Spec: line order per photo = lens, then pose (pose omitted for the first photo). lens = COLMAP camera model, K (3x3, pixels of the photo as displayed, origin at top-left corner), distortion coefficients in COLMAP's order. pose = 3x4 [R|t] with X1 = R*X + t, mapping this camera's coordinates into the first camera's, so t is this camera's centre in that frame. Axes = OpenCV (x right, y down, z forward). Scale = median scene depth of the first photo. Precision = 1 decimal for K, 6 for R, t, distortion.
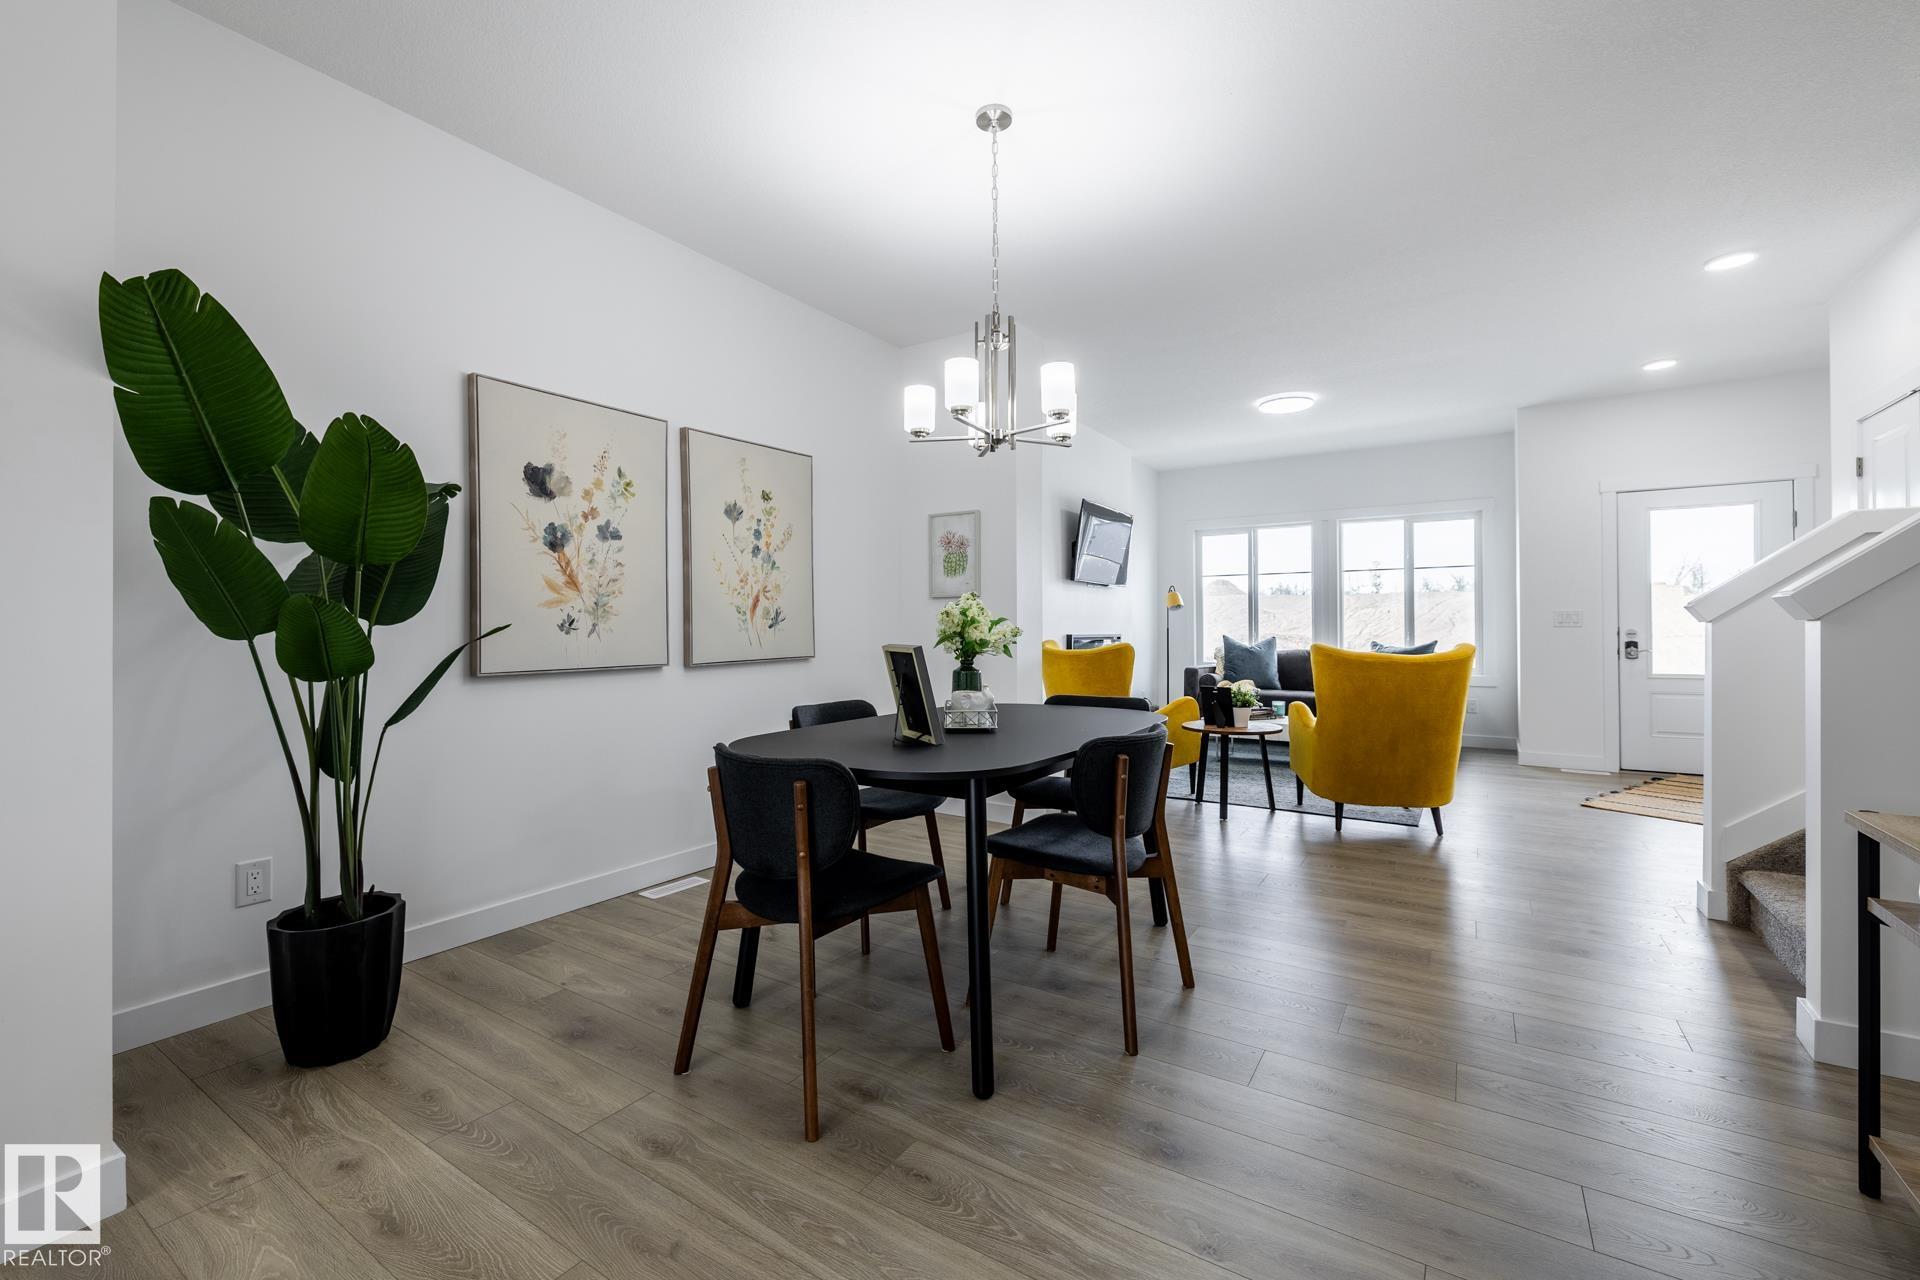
lens RADIAL K [[811.2, 0, 940.6], [0, 811.2, 633.0], [0, 0, 1]] dist [-0.001238, 0.000267]
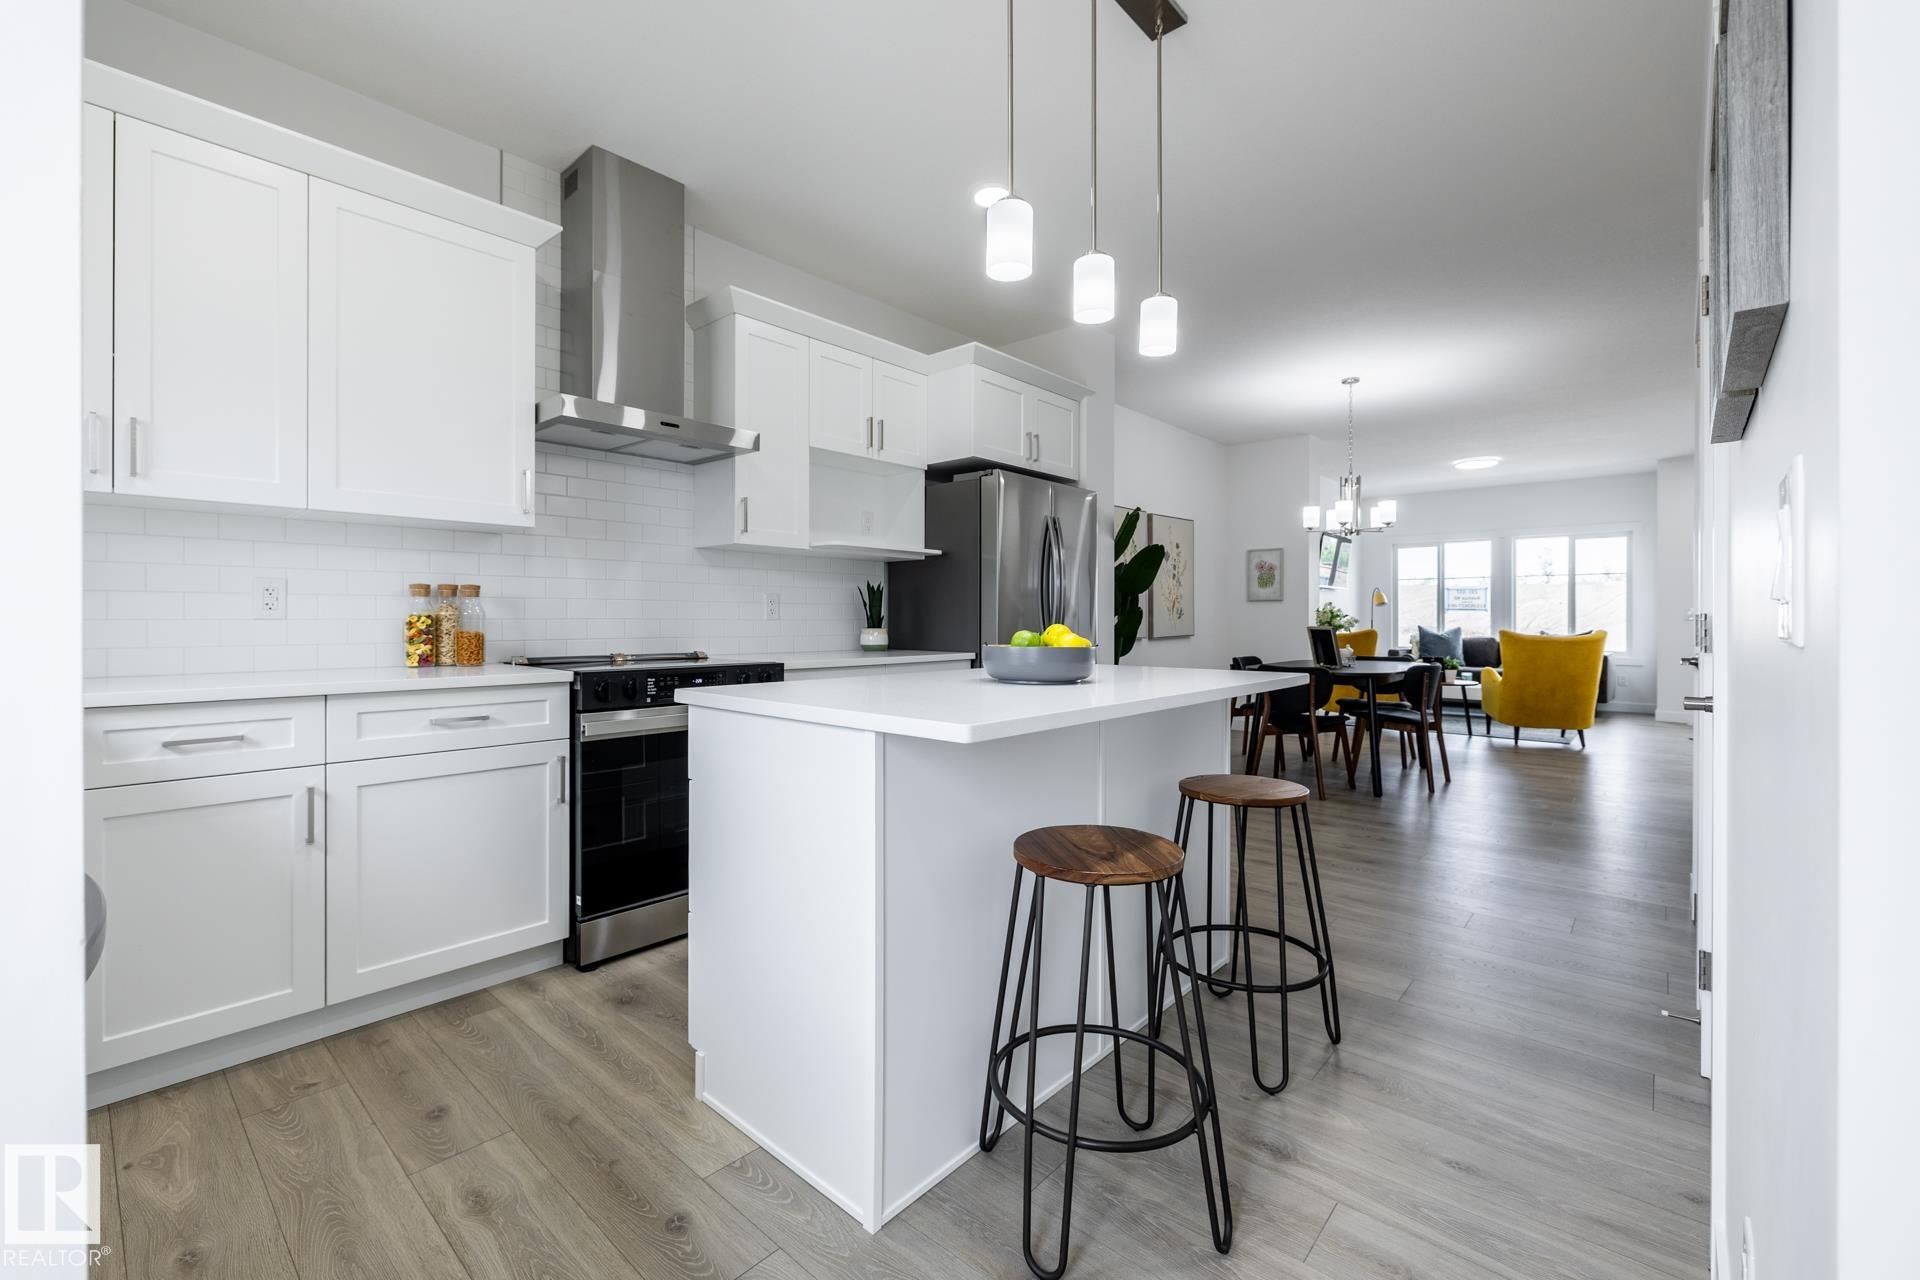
lens RADIAL K [[811.2, 0, 961.2], [0, 811.2, 629.3], [0, 0, 1]] dist [-0.001238, 0.000267]
pose [[0.991324, 0.007514, -0.131224, -0.309315], [-0.006325, 0.999935, 0.009472, 0.002059], [0.131287, -0.008559, 0.991307, -0.583457]]
